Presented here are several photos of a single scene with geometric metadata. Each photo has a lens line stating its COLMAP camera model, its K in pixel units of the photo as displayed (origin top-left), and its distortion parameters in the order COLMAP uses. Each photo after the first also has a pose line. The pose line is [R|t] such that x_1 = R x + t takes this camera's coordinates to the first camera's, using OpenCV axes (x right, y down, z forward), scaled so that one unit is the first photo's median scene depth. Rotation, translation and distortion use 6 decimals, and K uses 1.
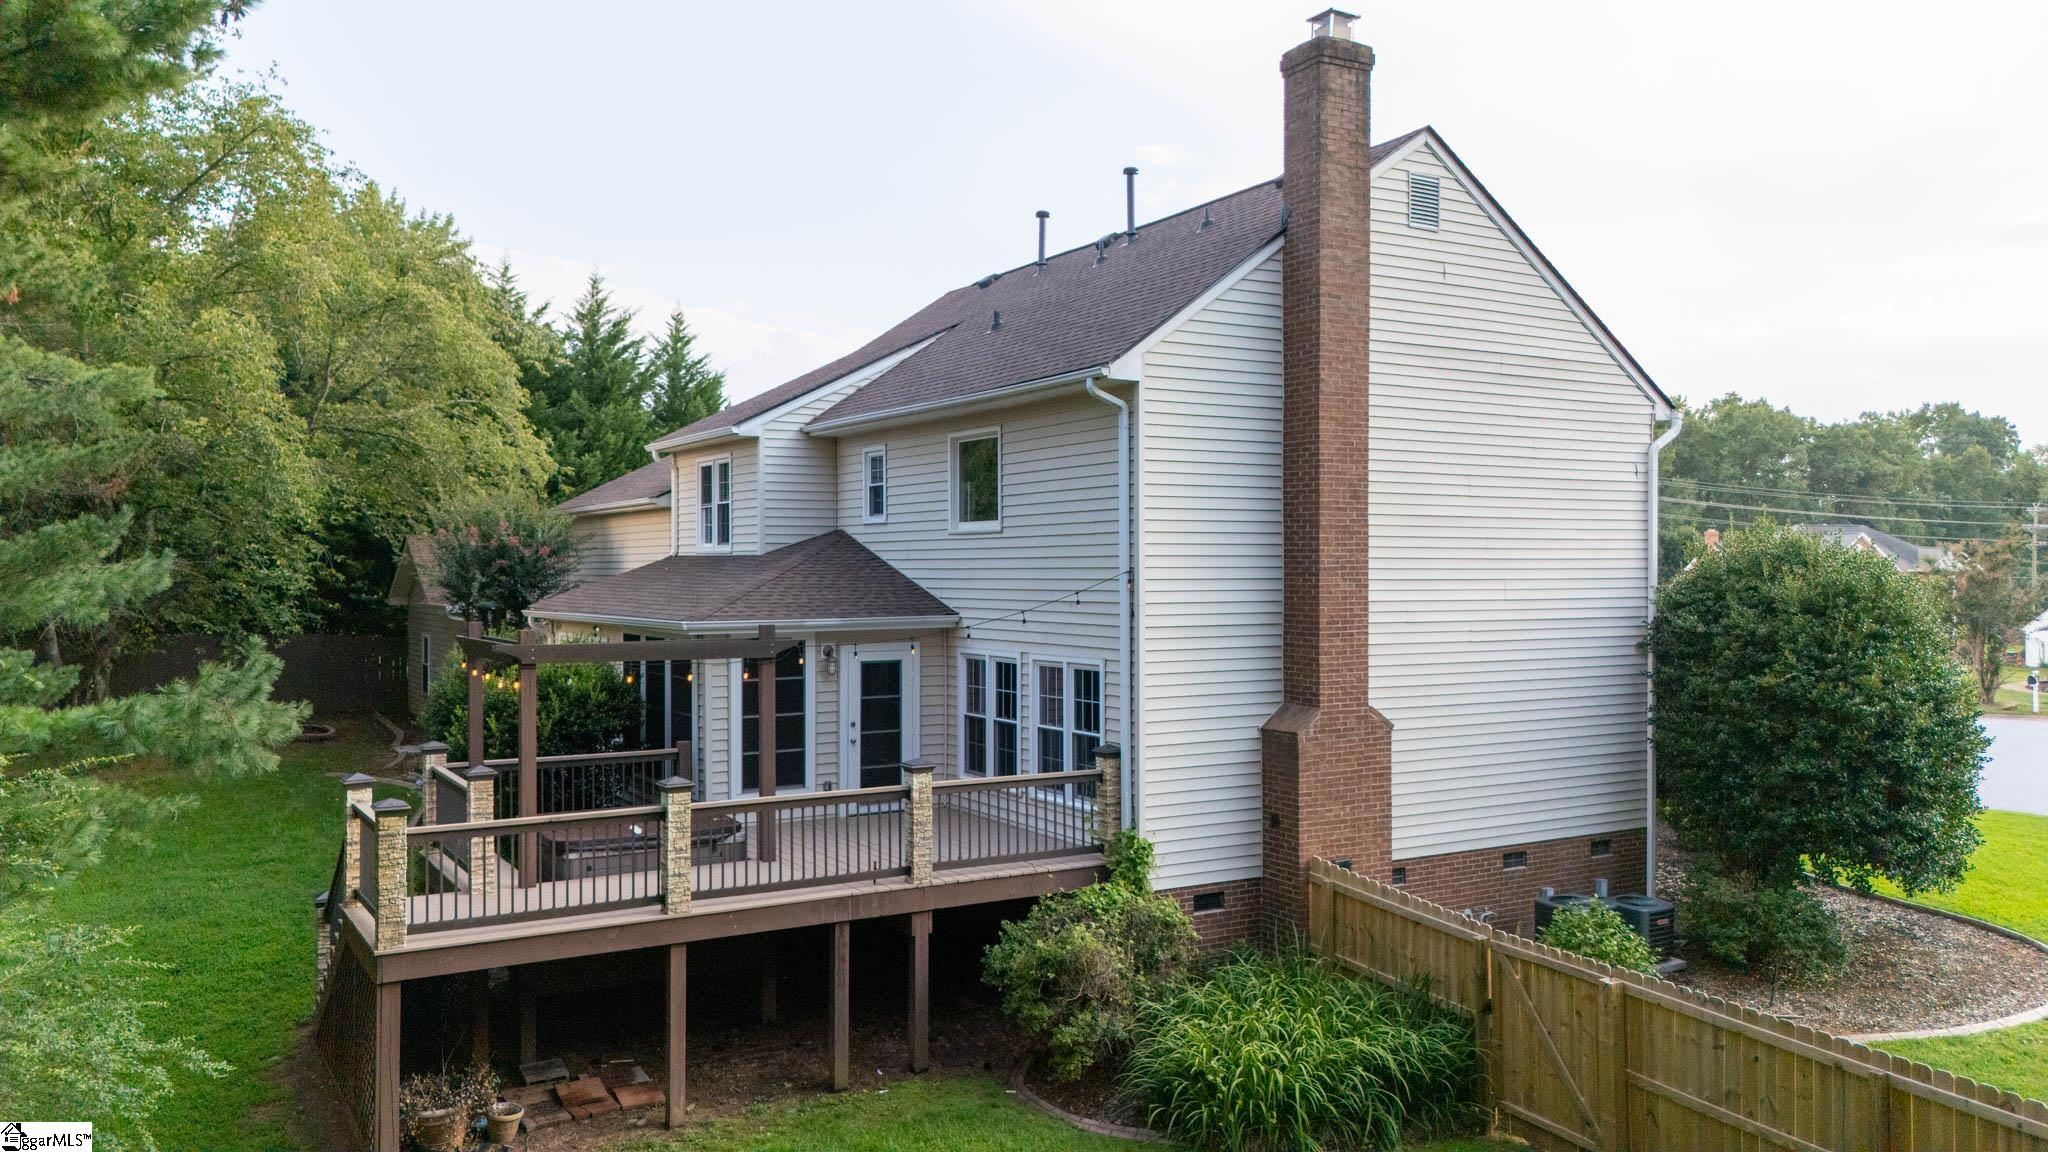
lens RADIAL K [[1506.5, 0, 1021.0], [0, 1506.5, 567.7], [0, 0, 1]] dist [0.093045, -0.136528]
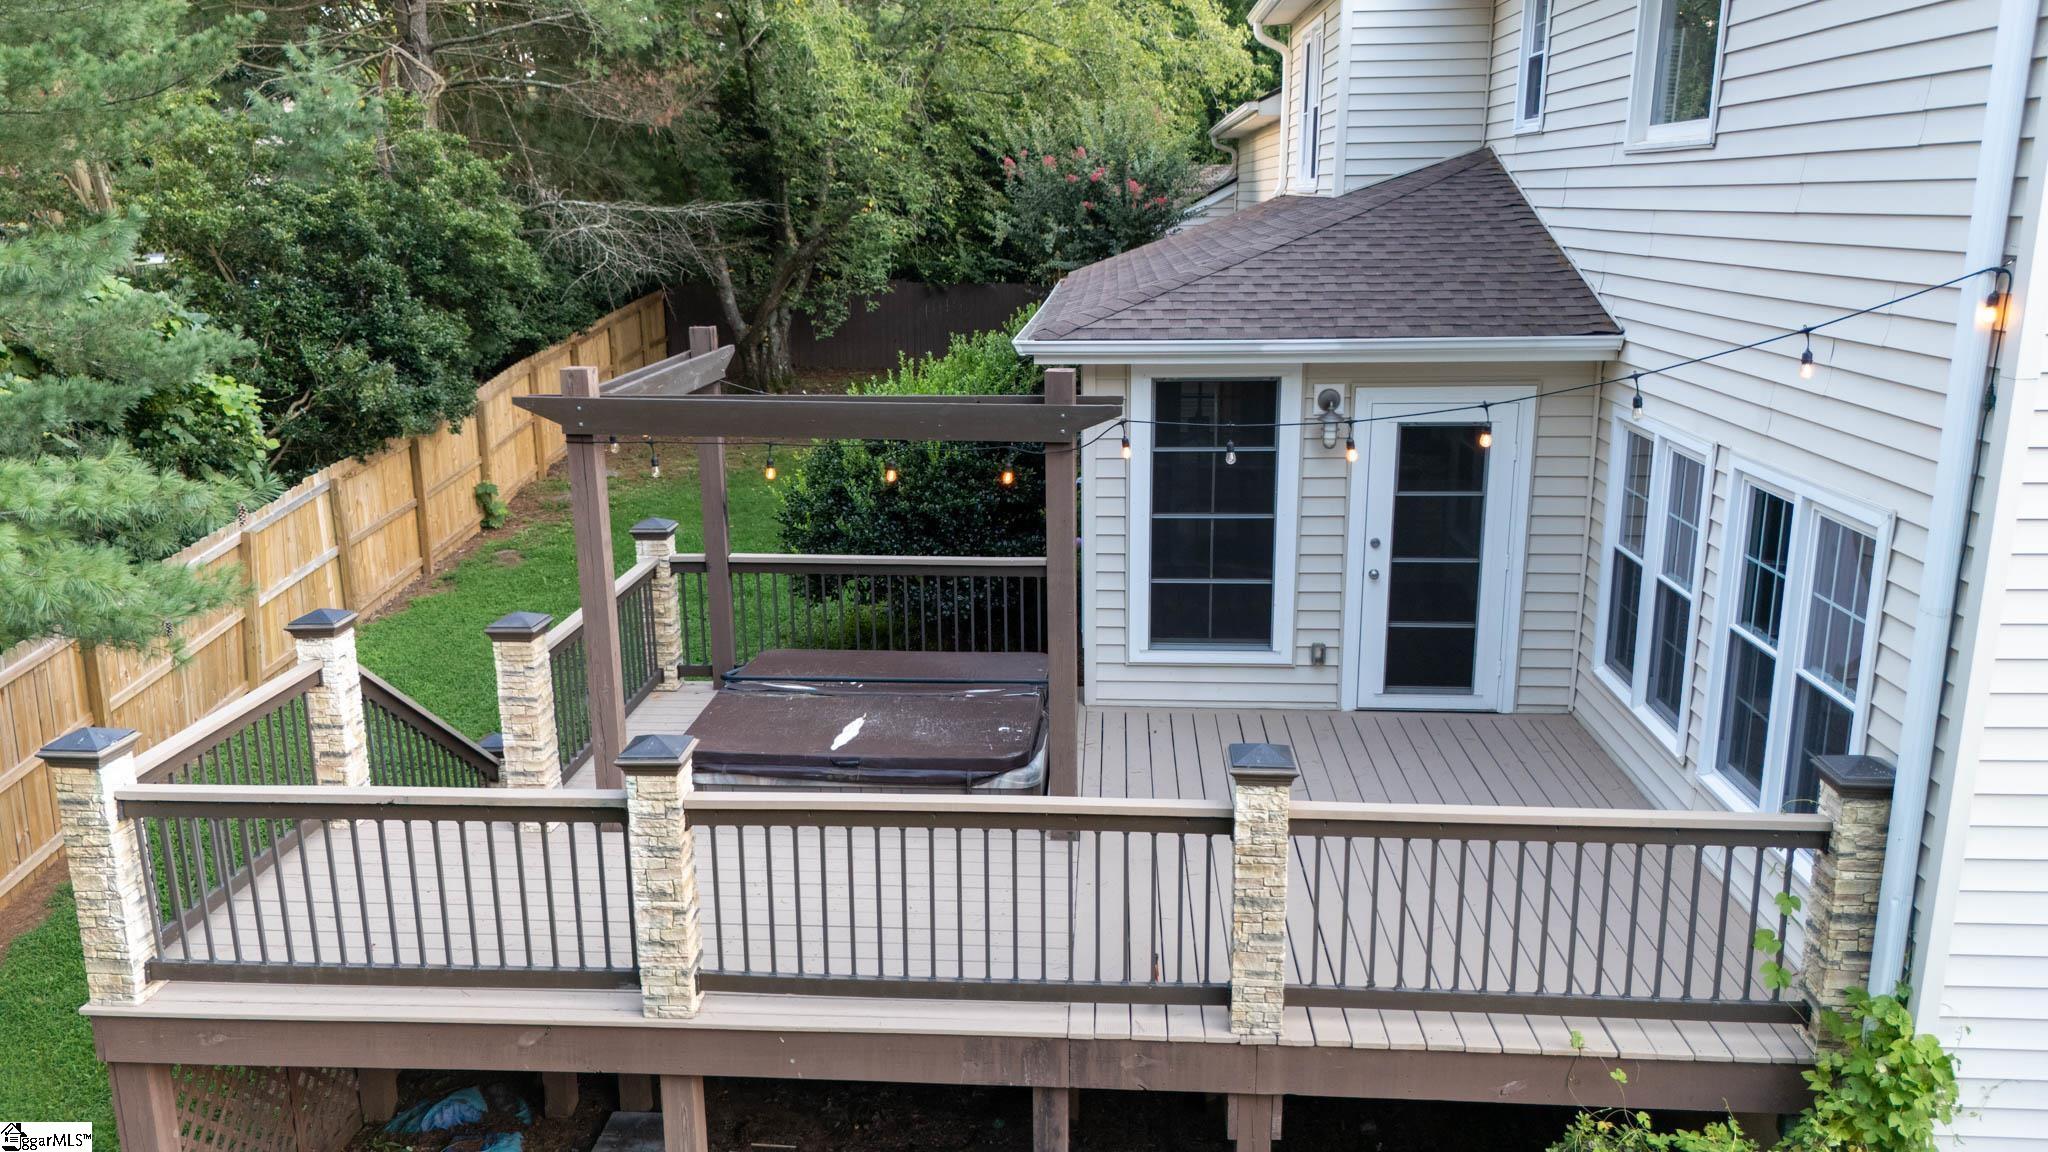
lens RADIAL K [[1506.5, 0, 1021.0], [0, 1506.5, 567.7], [0, 0, 1]] dist [0.093045, -0.136528]
pose [[0.824966, 0.131037, -0.549782, 0.075365], [0.005831, 0.970727, 0.240116, -0.013144], [0.565152, -0.201293, 0.800052, 0.522359]]
